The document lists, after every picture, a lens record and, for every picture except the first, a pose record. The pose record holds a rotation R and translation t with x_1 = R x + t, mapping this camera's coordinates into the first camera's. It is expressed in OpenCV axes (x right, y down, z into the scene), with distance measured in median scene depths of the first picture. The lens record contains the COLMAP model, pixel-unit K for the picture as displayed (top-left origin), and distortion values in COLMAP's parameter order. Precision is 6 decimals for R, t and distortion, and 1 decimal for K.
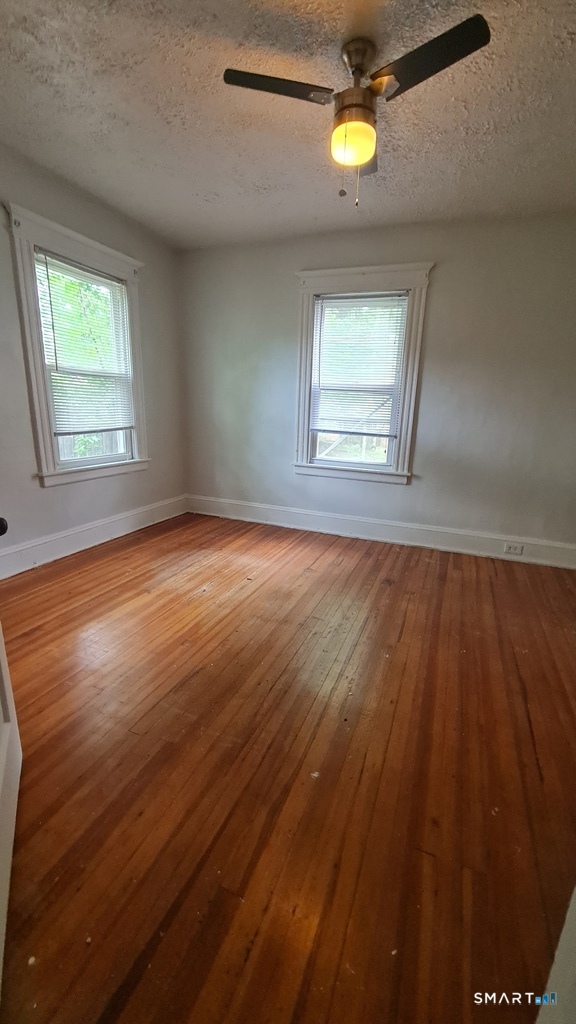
lens RADIAL K [[416.9, 0, 298.5], [0, 416.9, 518.4], [0, 0, 1]] dist [0.000480, -0.000845]
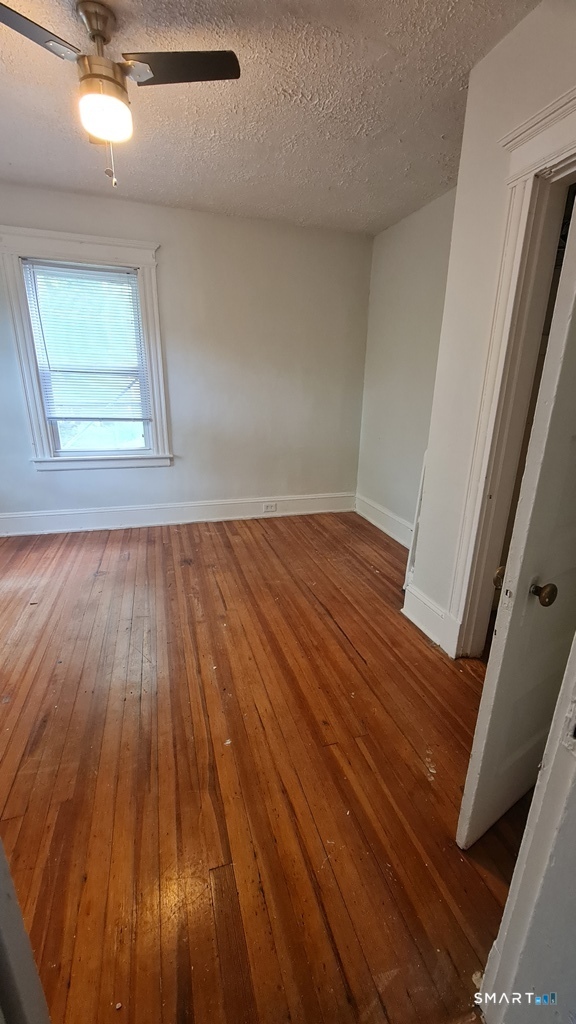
lens RADIAL K [[416.9, 0, 298.0], [0, 416.9, 518.9], [0, 0, 1]] dist [0.000480, -0.000845]
pose [[0.777600, -0.212329, 0.591823, -0.163541], [0.172936, 0.977177, 0.123361, -0.034279], [-0.604509, 0.006422, 0.796572, -0.001000]]
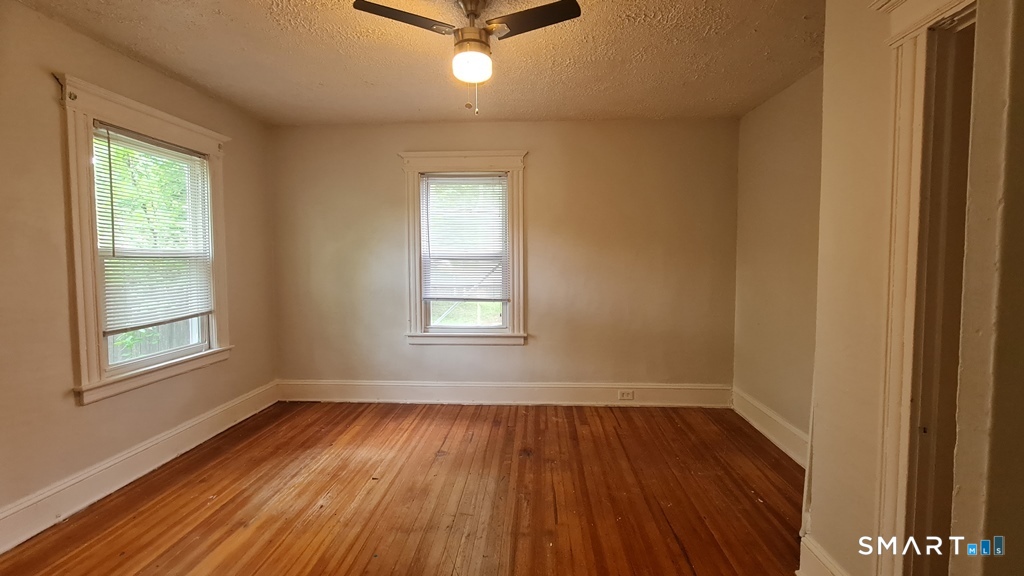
lens RADIAL K [[416.9, 0, 519.2], [0, 416.9, 279.2], [0, 0, 1]] dist [0.000480, -0.000845]
pose [[0.948508, -0.056777, 0.311625, -0.079455], [0.120410, 0.974580, -0.188934, -0.058984], [-0.292976, 0.216728, 0.931233, 0.013463]]
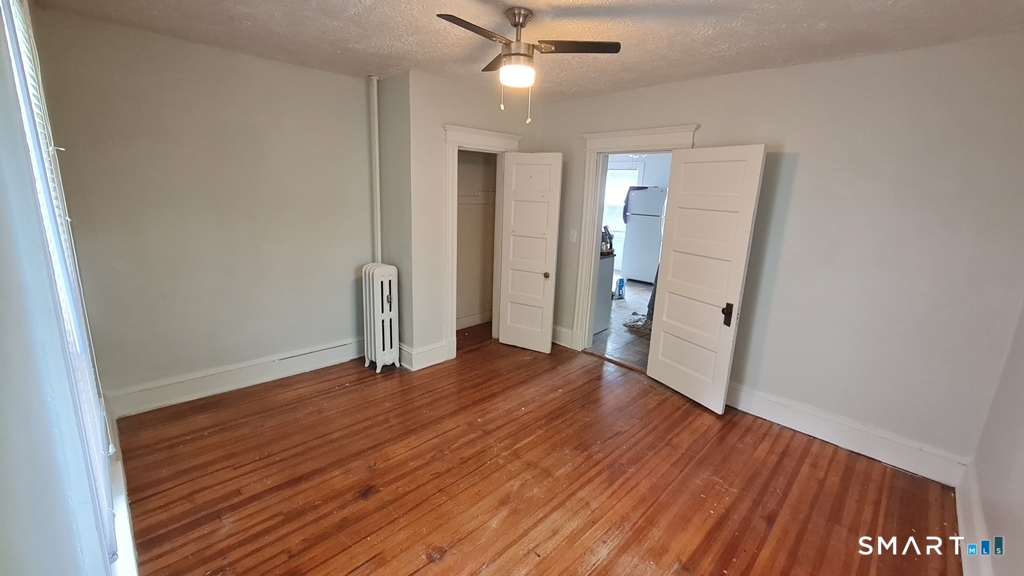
lens RADIAL K [[416.9, 0, 512.9], [0, 416.9, 277.8], [0, 0, 1]] dist [0.000480, -0.000845]
pose [[-0.908985, -0.159682, 0.385029, -0.267003], [0.036869, 0.889291, 0.455854, -0.548044], [-0.415194, 0.428560, -0.802465, 1.353001]]
